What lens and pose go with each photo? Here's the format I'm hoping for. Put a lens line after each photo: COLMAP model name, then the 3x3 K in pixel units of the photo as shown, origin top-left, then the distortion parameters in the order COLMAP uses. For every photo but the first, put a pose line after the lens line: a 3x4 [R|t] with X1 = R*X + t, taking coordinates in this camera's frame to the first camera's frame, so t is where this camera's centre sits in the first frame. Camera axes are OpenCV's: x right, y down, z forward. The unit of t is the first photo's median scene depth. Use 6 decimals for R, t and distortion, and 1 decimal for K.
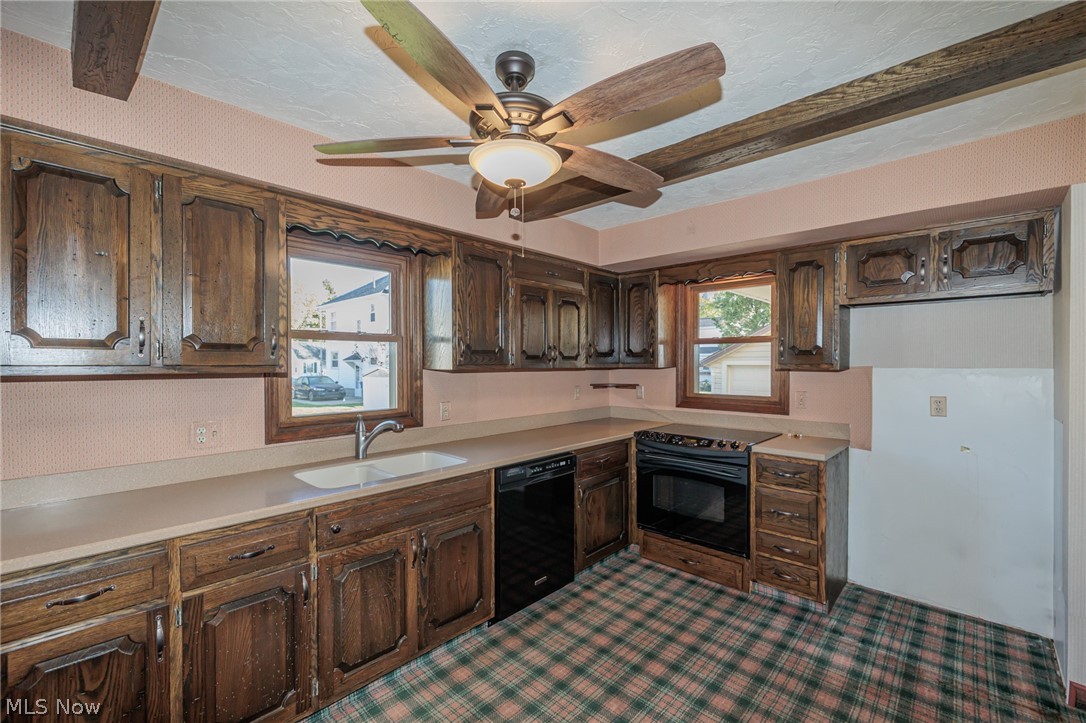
lens RADIAL K [[464.7, 0, 543.0], [0, 464.7, 361.5], [0, 0, 1]] dist [0.002883, 0.000015]
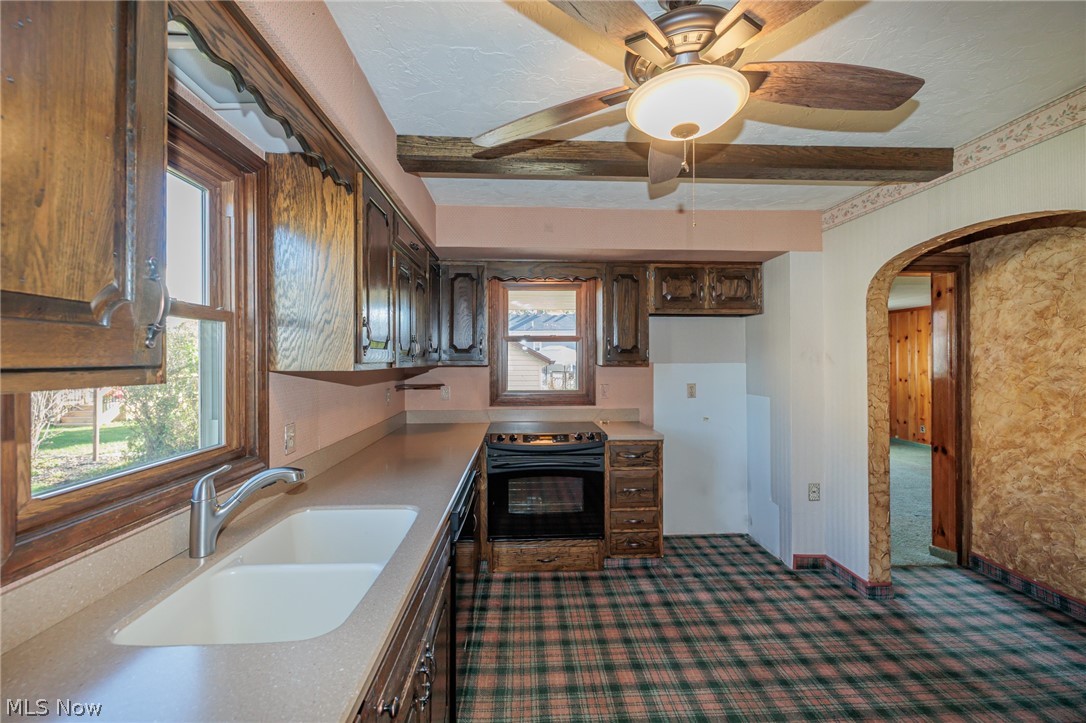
lens RADIAL K [[458.5, 0, 547.4], [0, 458.5, 350.1], [0, 0, 1]] dist [0.004757, 0.000482]
pose [[0.688656, 0.011397, 0.724999, -0.472338], [-0.001861, 0.999901, -0.013951, -0.005812], [-0.725086, 0.008258, 0.688609, 0.374545]]
